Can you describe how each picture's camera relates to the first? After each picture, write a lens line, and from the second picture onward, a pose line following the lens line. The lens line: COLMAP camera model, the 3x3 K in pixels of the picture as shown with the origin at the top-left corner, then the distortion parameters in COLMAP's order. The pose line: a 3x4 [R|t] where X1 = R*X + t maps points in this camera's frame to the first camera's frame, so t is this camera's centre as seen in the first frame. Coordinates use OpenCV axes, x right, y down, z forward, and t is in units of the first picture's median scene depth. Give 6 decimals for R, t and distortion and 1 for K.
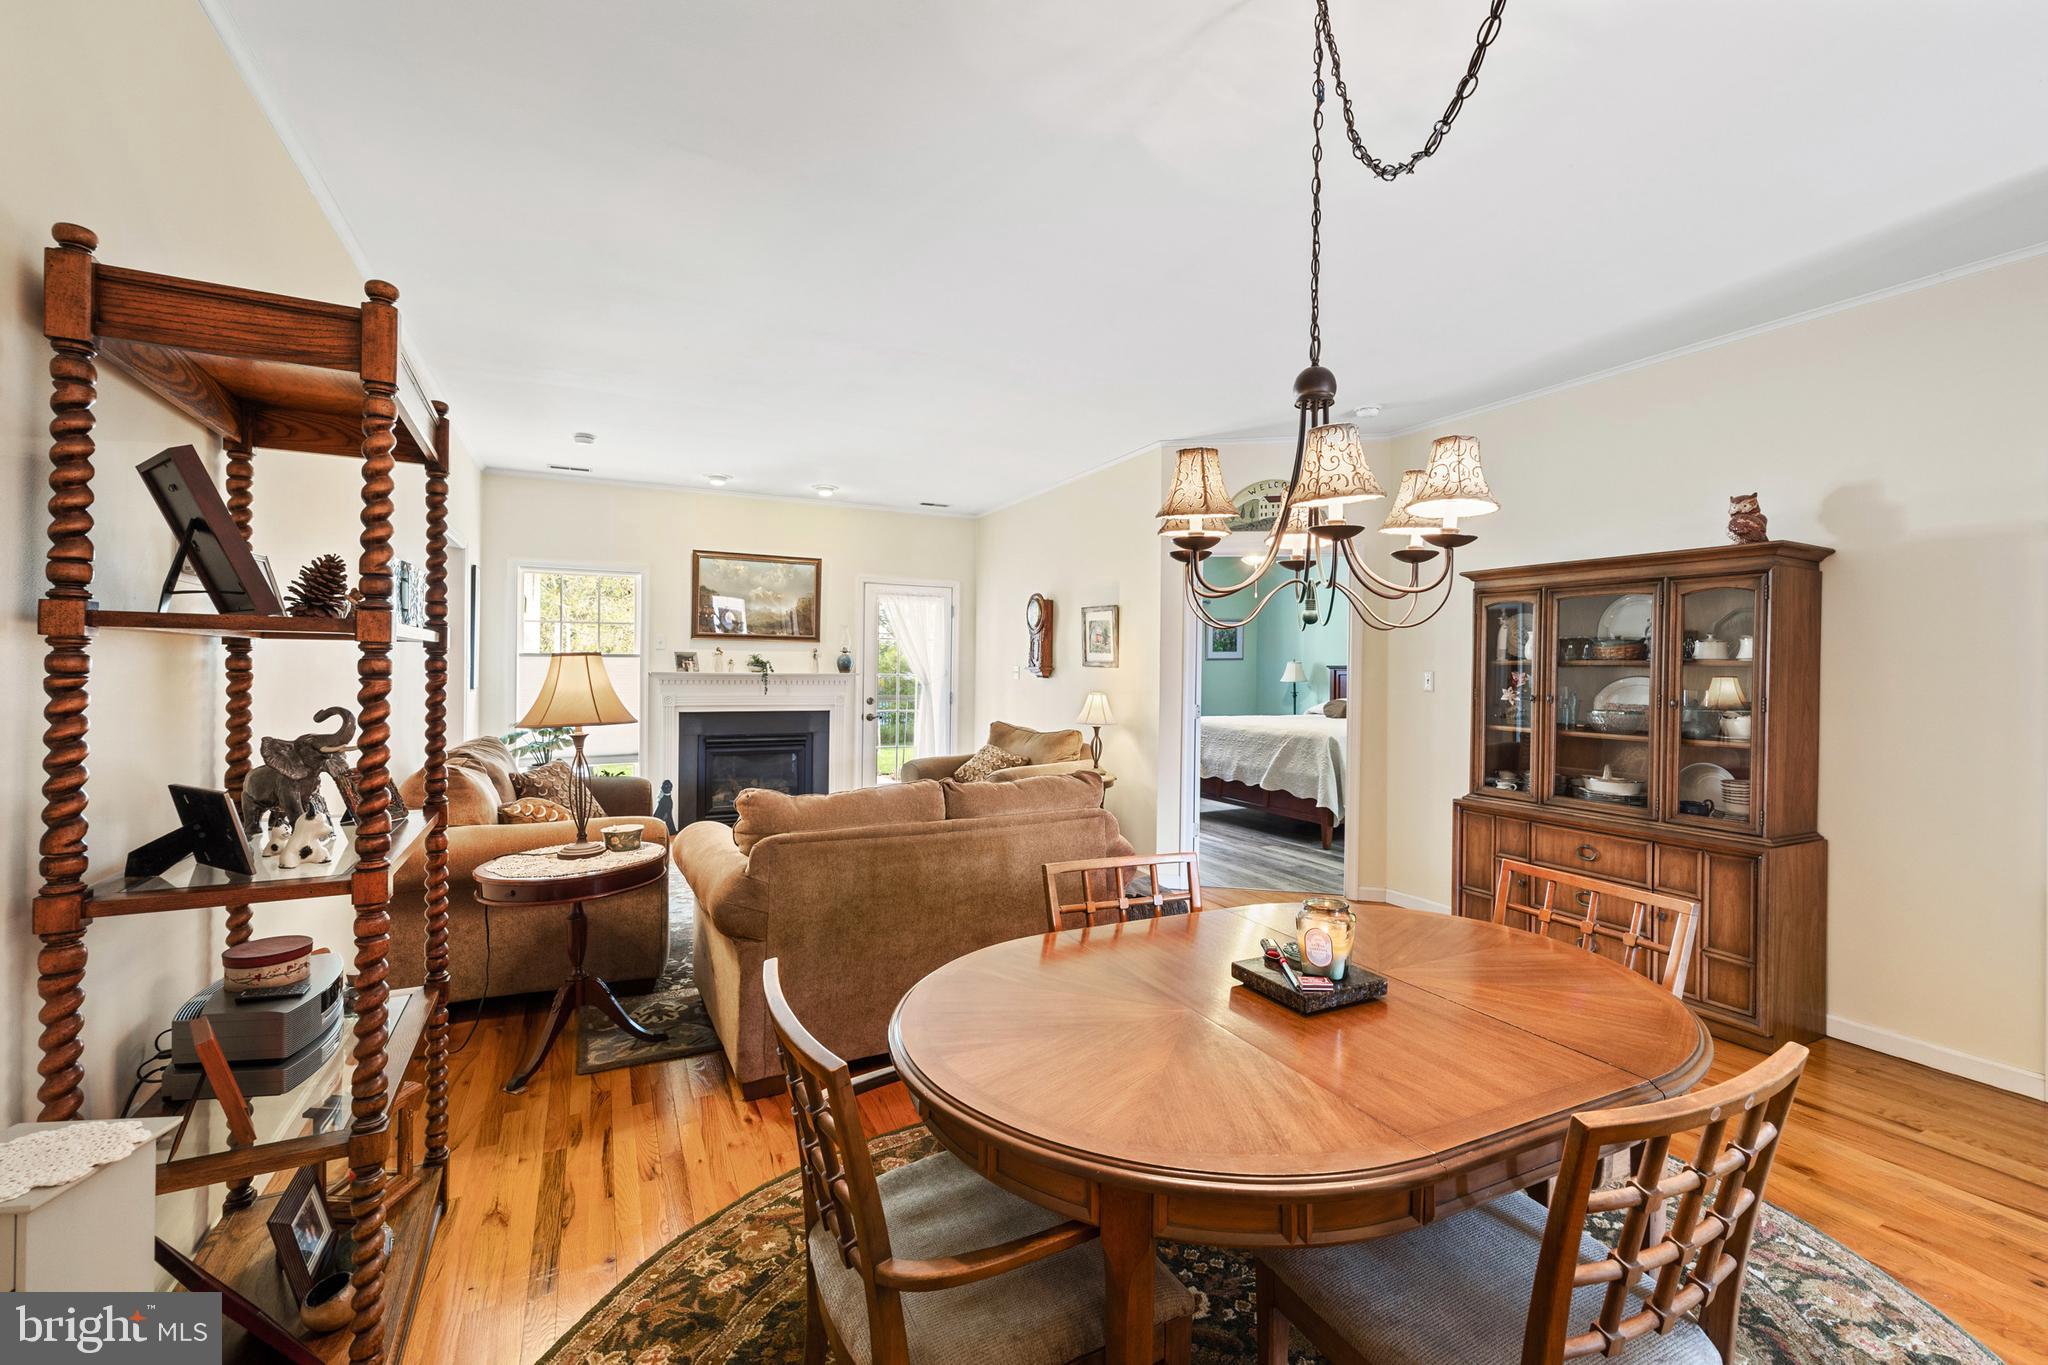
lens RADIAL K [[878.0, 0, 1039.7], [0, 878.0, 668.5], [0, 0, 1]] dist [0.002198, 0.000213]
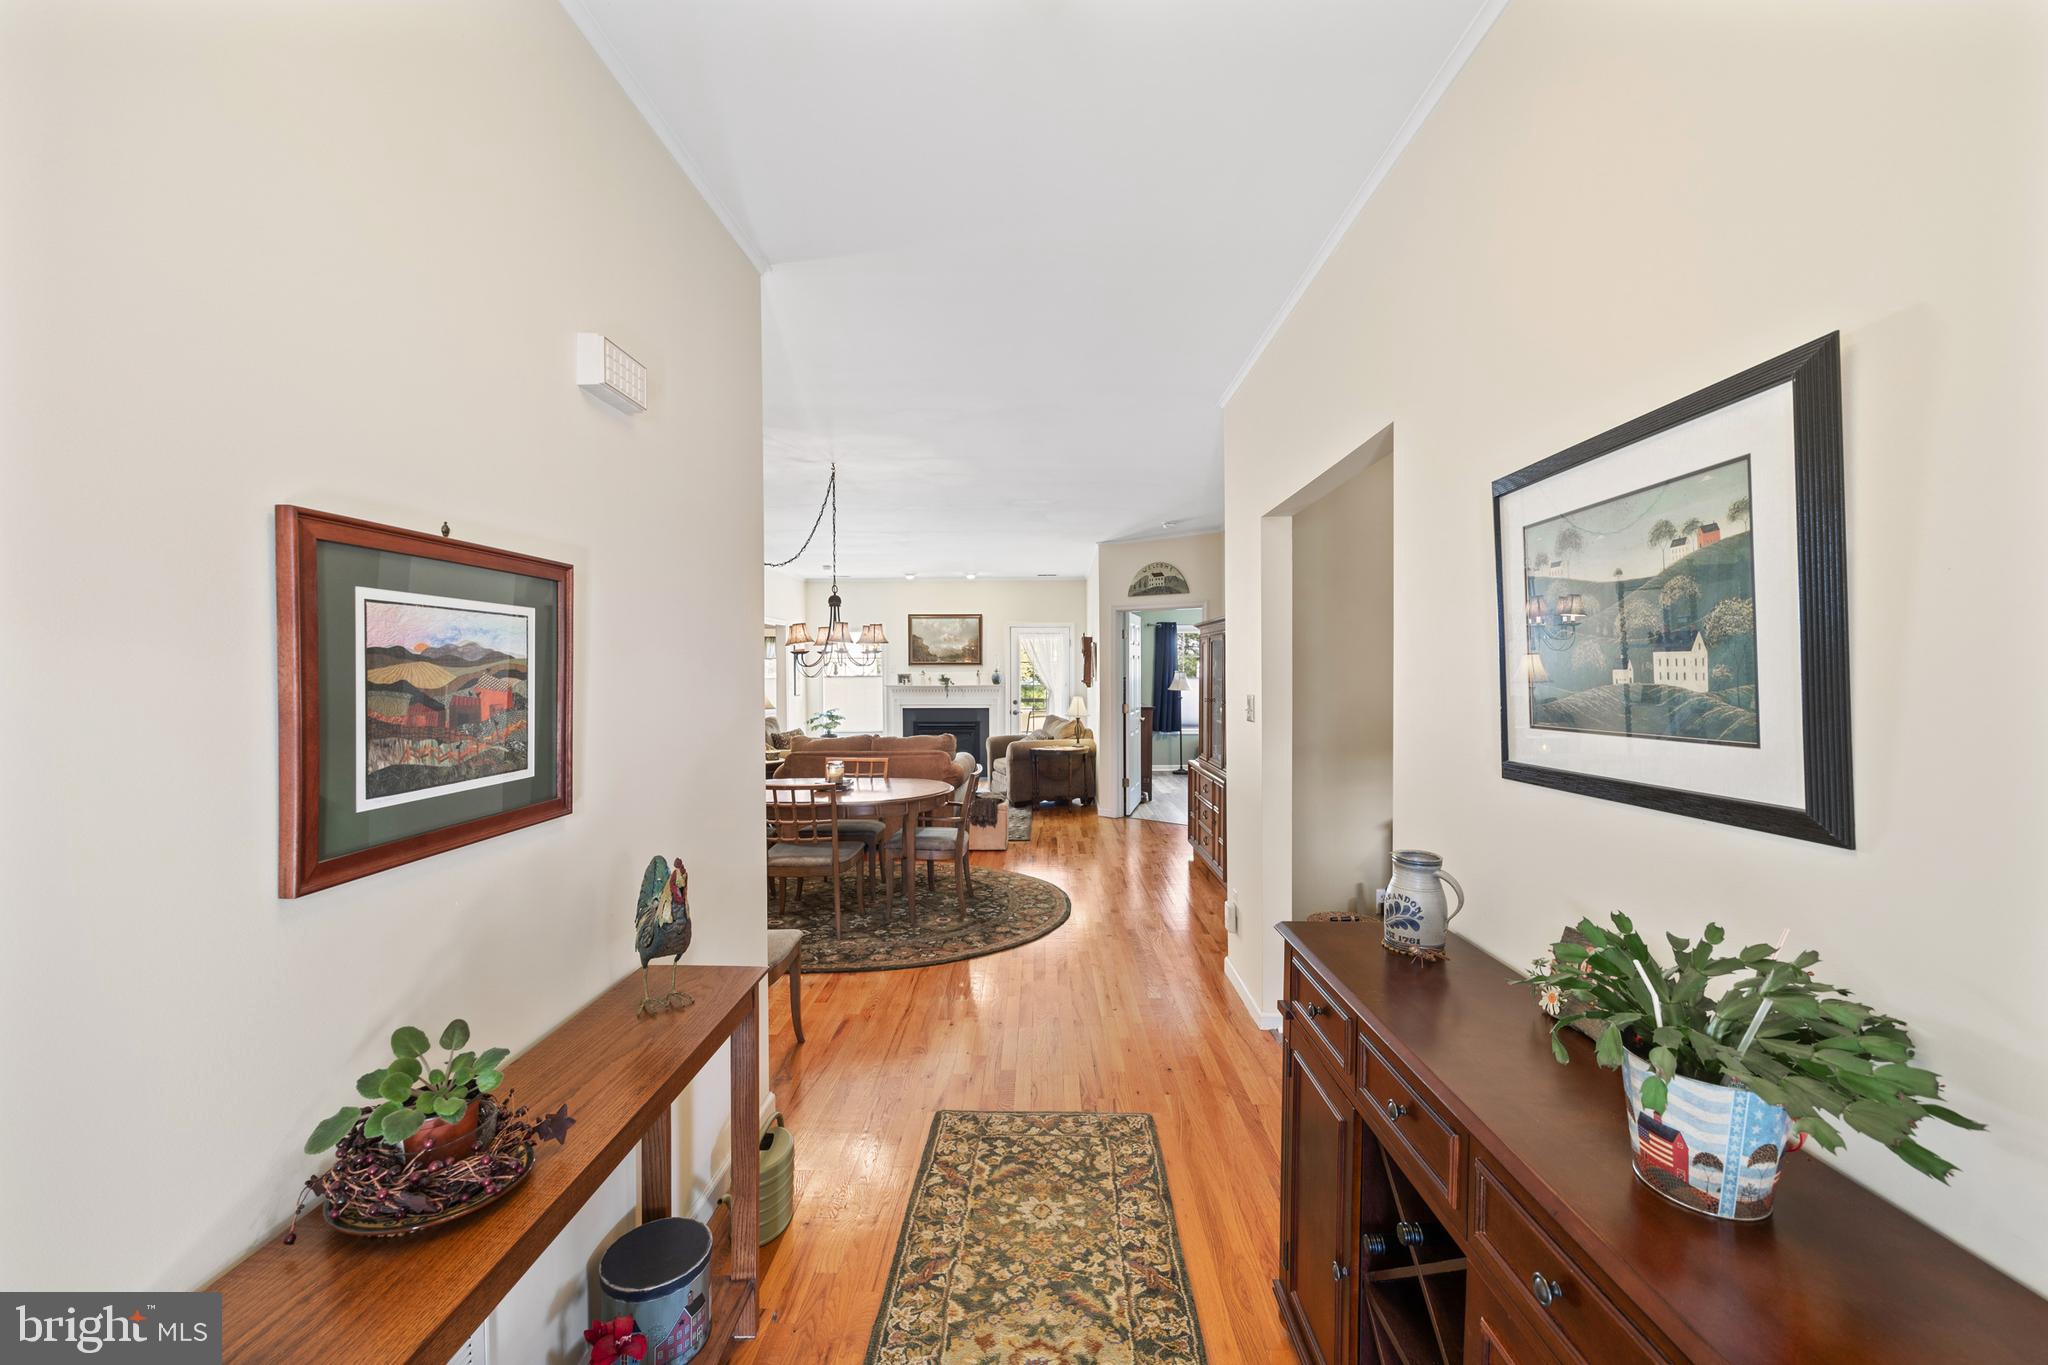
lens RADIAL K [[837.3, 0, 1005.6], [0, 837.3, 671.3], [0, 0, 1]] dist [-0.003334, -0.000670]
pose [[0.877525, -0.017583, -0.479208, 0.542167], [0.015562, 0.999845, -0.008189, -0.006430], [0.479278, -0.000271, 0.877663, -0.341097]]
